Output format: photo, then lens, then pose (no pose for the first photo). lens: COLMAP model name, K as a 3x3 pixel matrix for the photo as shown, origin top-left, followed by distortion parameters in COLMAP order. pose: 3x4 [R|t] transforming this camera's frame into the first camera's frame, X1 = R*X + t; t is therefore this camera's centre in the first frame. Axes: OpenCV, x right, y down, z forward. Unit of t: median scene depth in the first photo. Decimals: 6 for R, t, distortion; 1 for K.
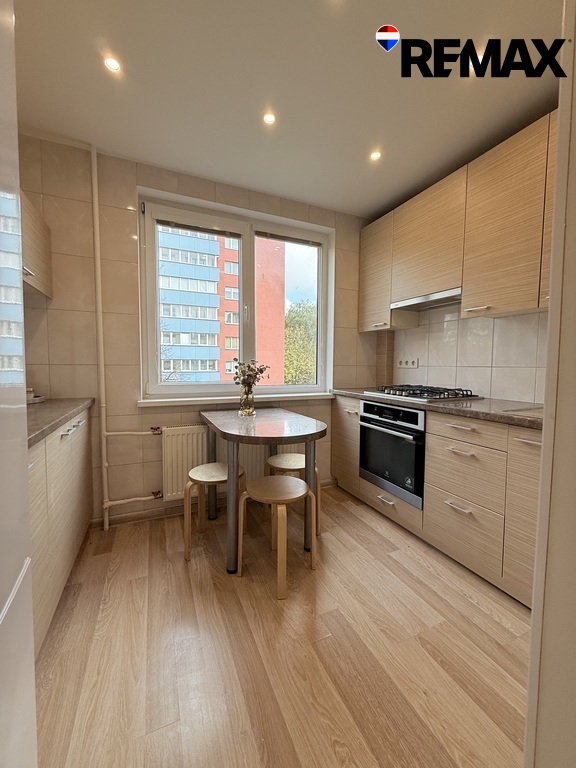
lens RADIAL K [[306.8, 0, 287.3], [0, 306.8, 381.8], [0, 0, 1]] dist [-0.000076, 0.000020]
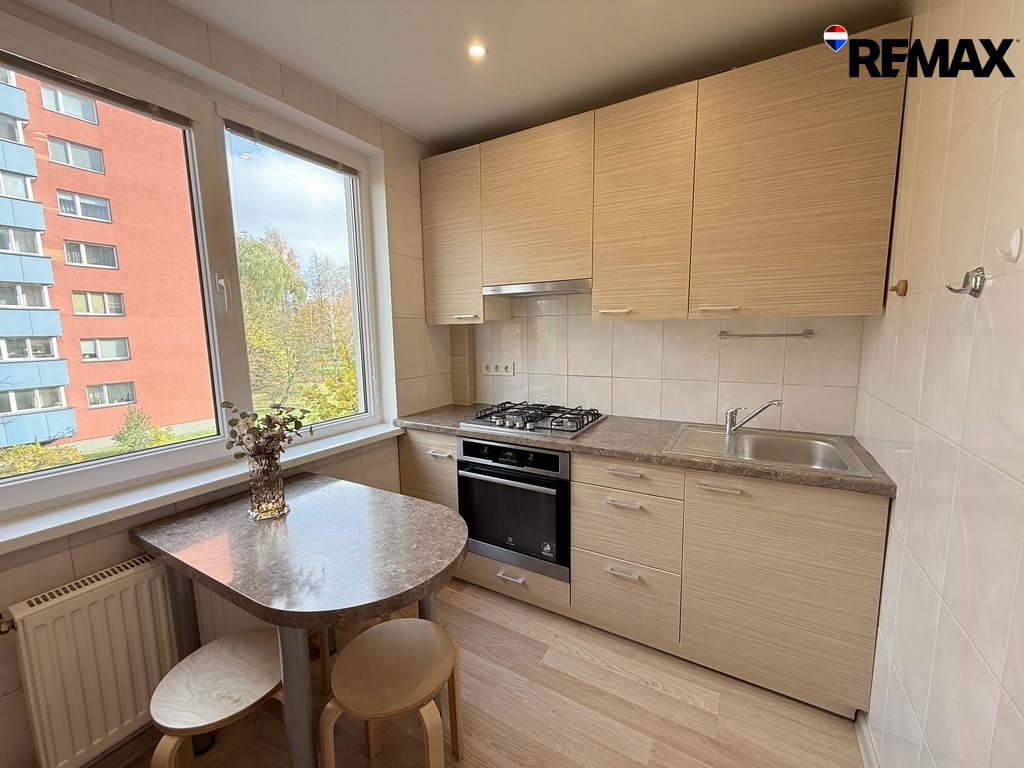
lens RADIAL K [[409.1, 0, 508.6], [0, 409.1, 382.9], [0, 0, 1]] dist [-0.000076, 0.000020]
pose [[0.815359, -0.095578, 0.571012, -0.163577], [0.057524, 0.994773, 0.084369, -0.127176], [-0.576091, -0.035945, 0.816595, 0.242319]]
